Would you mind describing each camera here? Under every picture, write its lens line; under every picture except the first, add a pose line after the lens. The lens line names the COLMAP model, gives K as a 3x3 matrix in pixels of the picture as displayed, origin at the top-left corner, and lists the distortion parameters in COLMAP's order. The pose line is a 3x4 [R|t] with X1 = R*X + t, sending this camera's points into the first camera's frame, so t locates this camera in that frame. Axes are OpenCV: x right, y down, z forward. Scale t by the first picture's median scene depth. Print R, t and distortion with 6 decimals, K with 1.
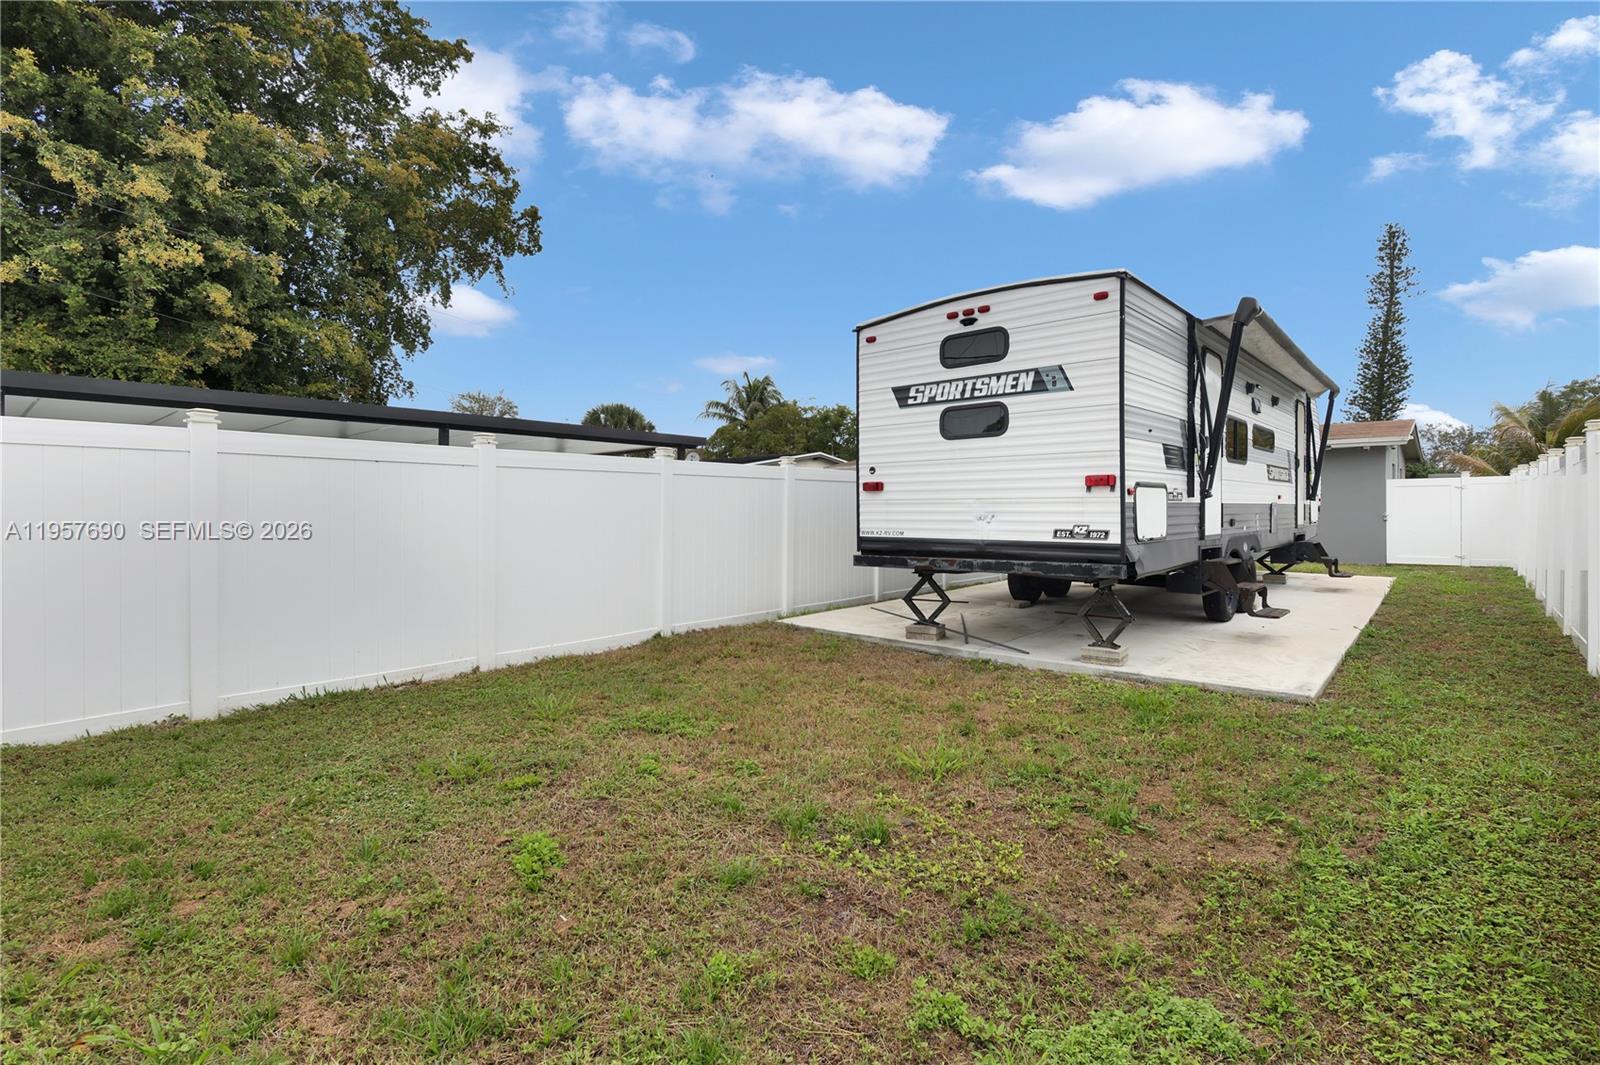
lens RADIAL K [[763.7, 0, 797.5], [0, 763.7, 508.8], [0, 0, 1]] dist [-0.000041, 0.000027]
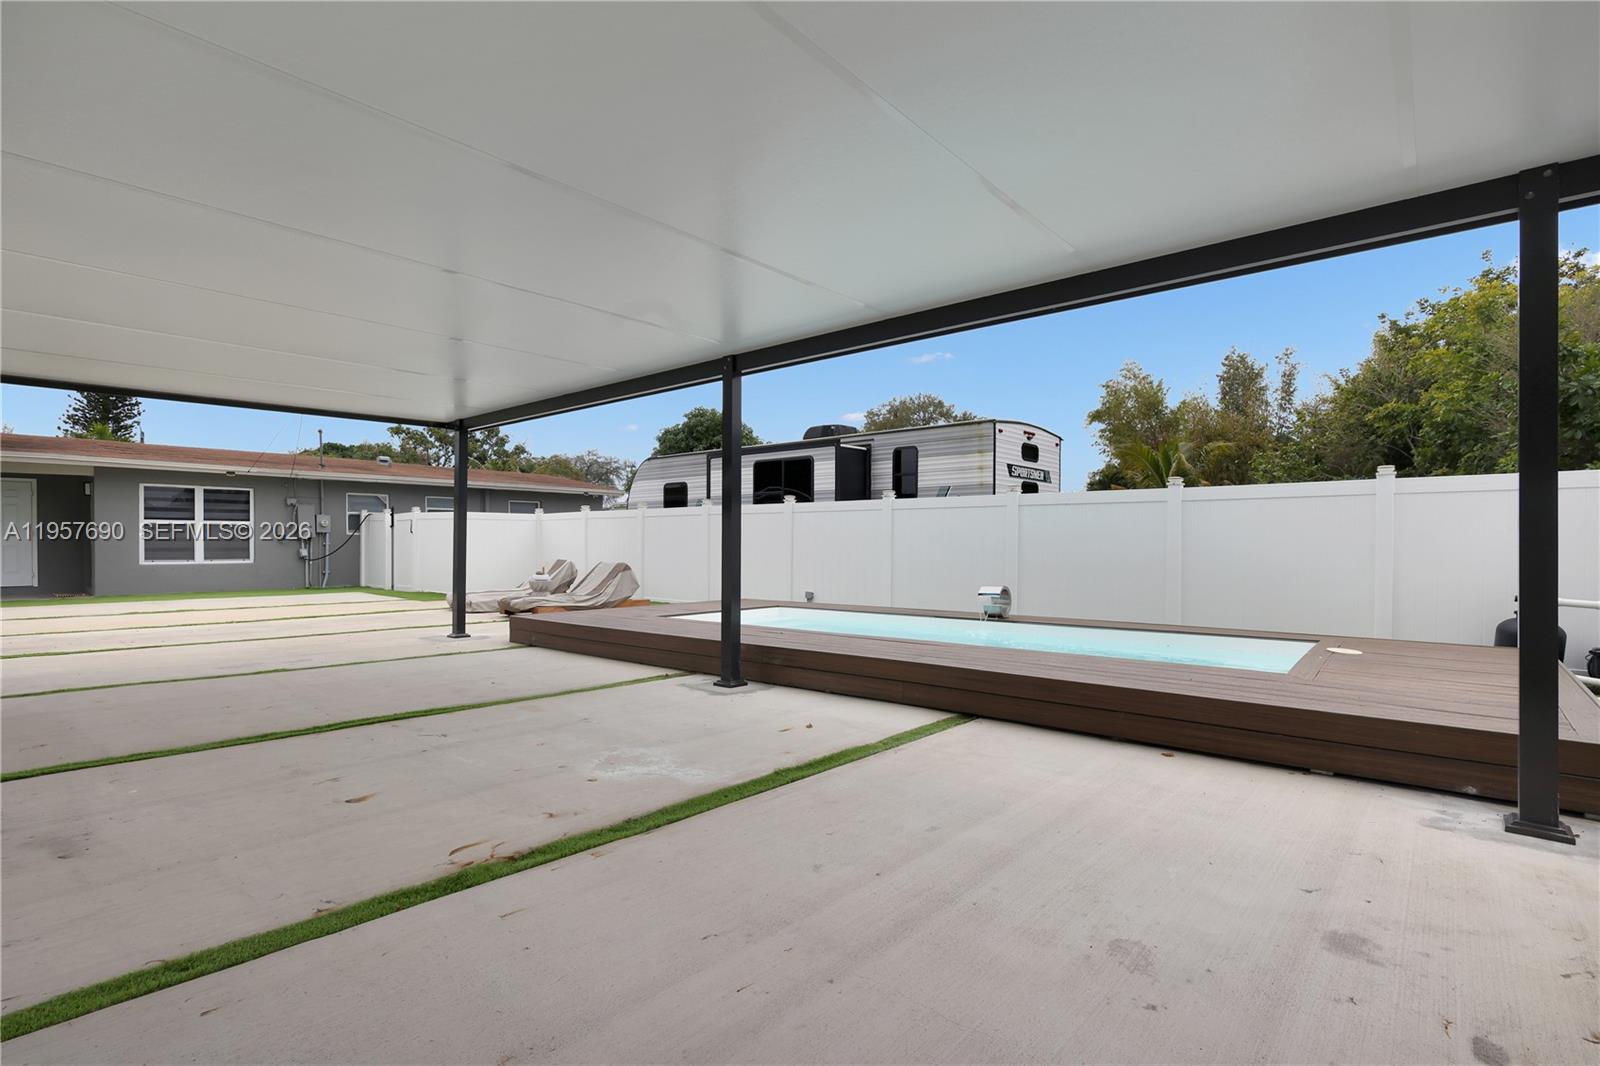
lens RADIAL K [[740.1, 0, 800.0], [0, 740.1, 533.0], [0, 0, 1]] dist [-0.001245, -0.000268]
pose [[-0.029890, 0.012391, 0.999476, -0.632835], [-0.002186, 0.999920, -0.012461, 0.006244], [-0.999551, -0.002557, -0.029861, 0.641900]]
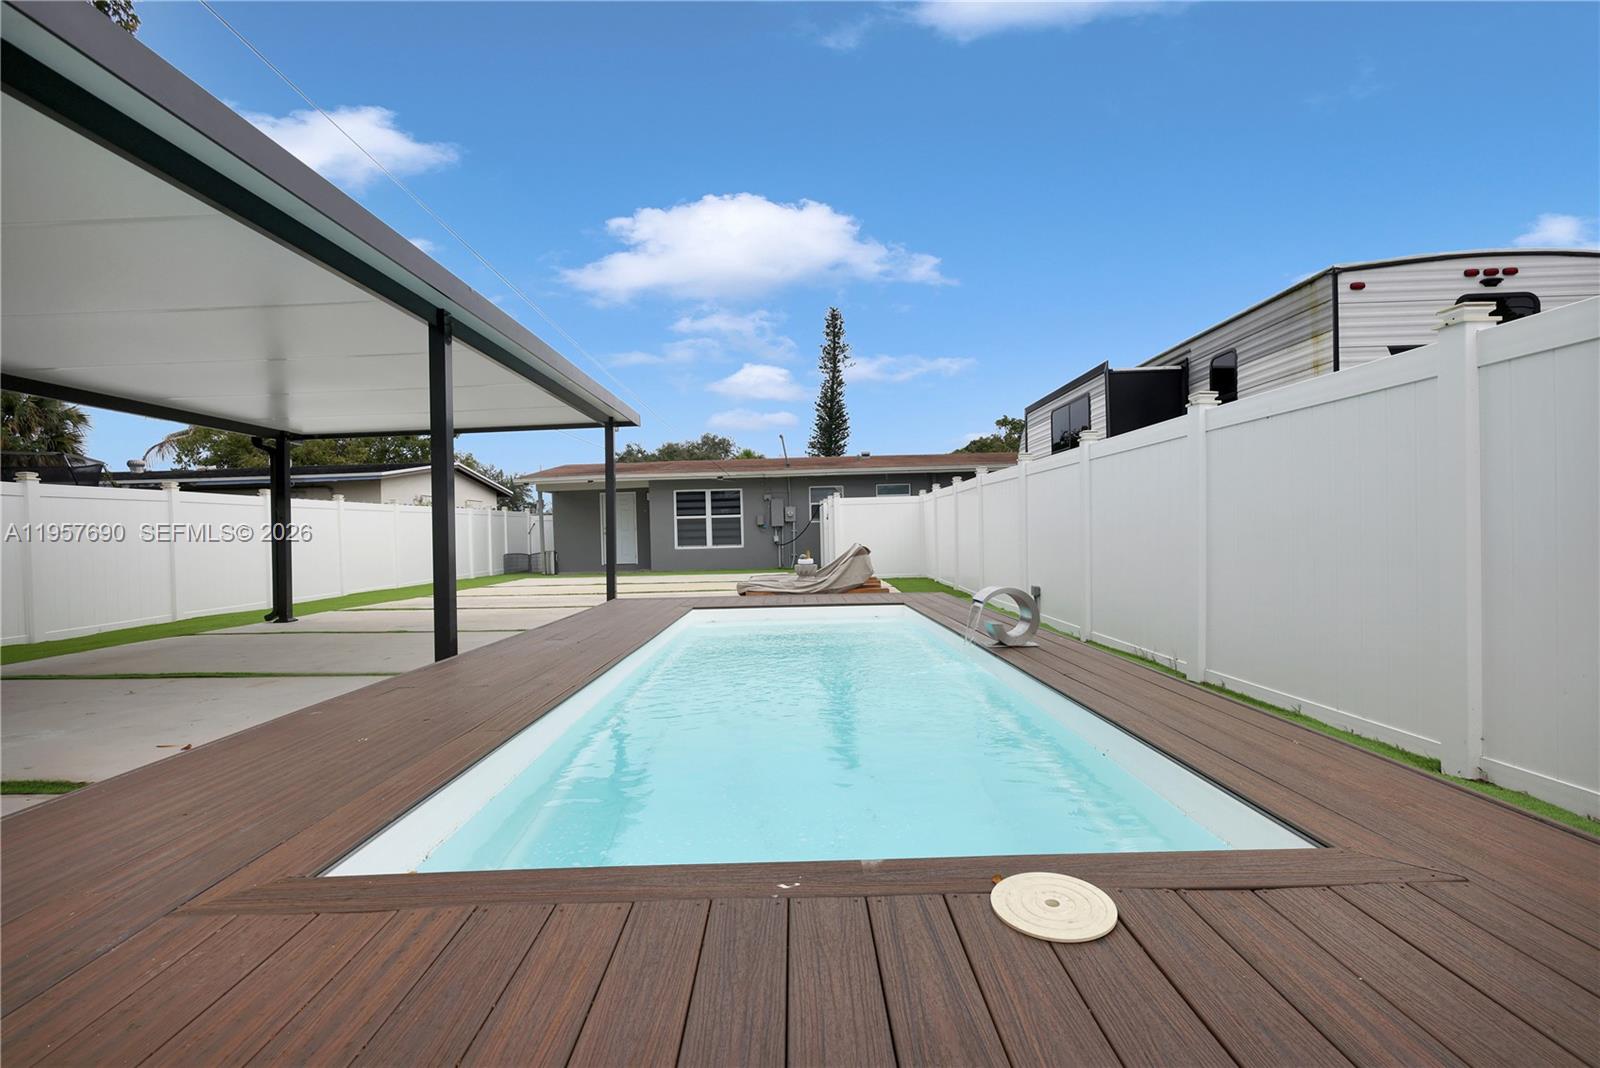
lens RADIAL K [[757.5, 0, 800.0], [0, 757.5, 534.0], [0, 0, 1]] dist [0.001414, 0.000515]
pose [[0.750824, -0.018373, 0.660247, -0.401118], [0.025147, 0.999683, -0.000778, 0.015550], [-0.660024, 0.017187, 0.751048, 0.342212]]
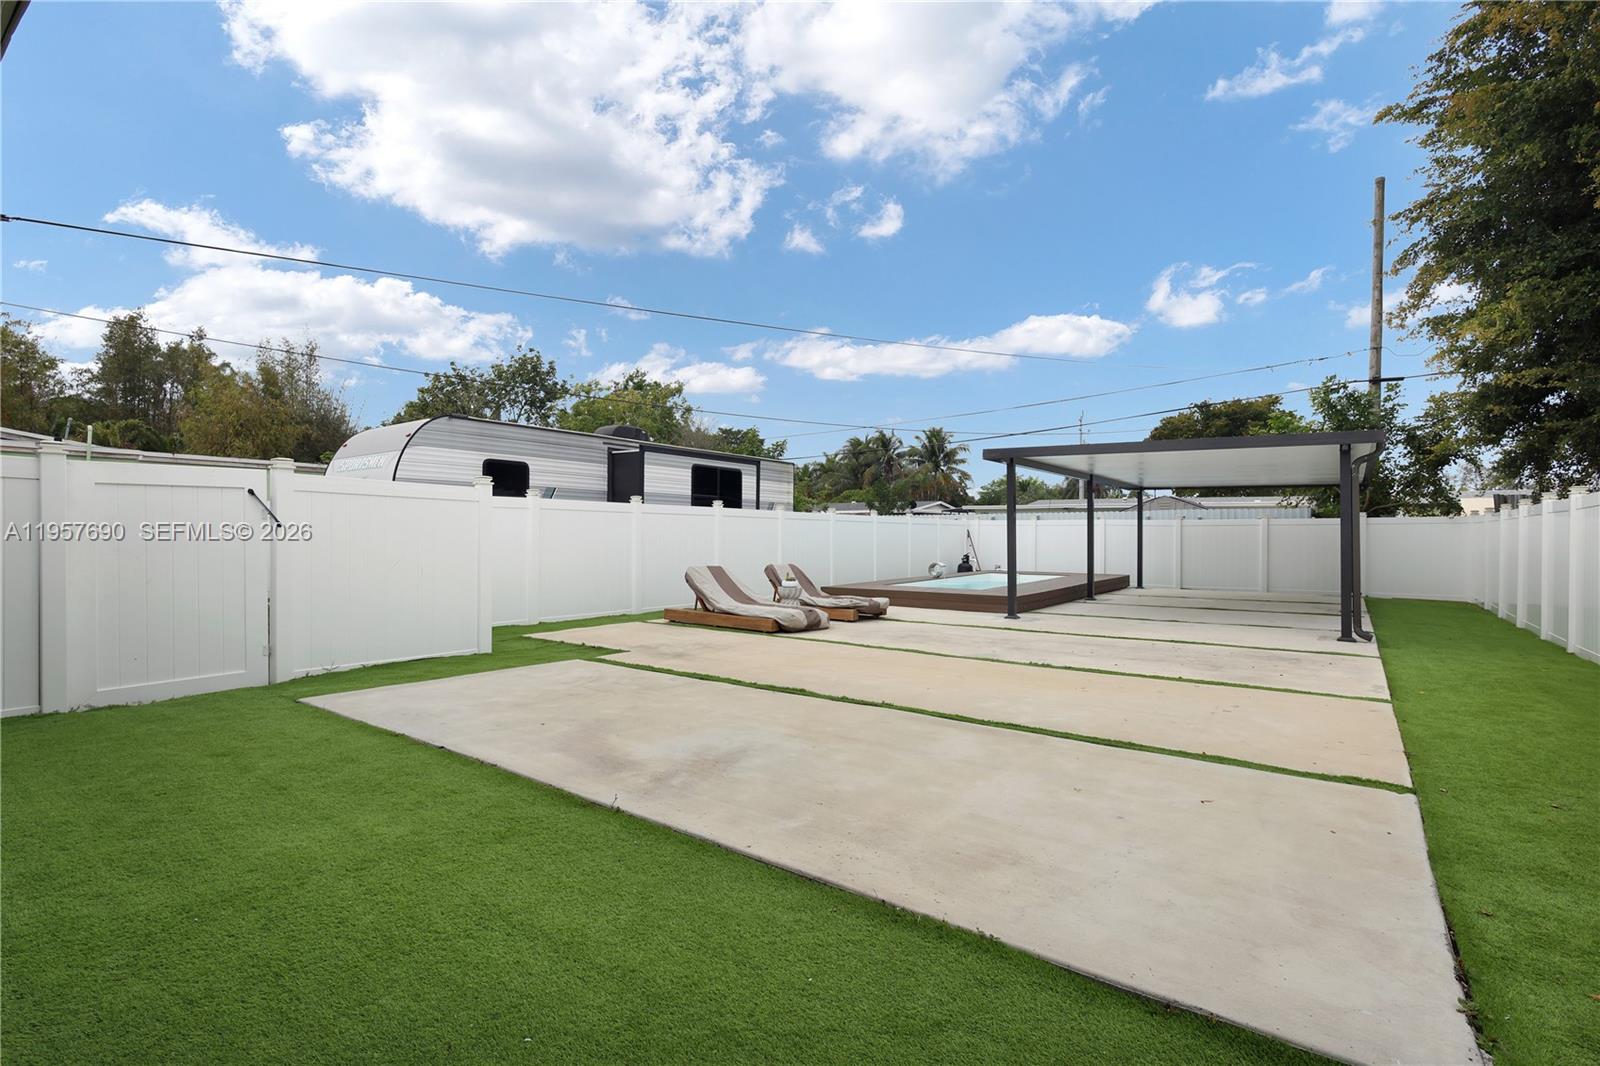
lens RADIAL K [[750.0, 0, 804.7], [0, 750.0, 534.1], [0, 0, 1]] dist [0.000818, 0.000164]
pose [[-0.994786, -0.000151, -0.101987, 0.126896], [0.000706, 0.999965, -0.008362, 0.003411], [0.101985, -0.008391, -0.994751, 1.491026]]
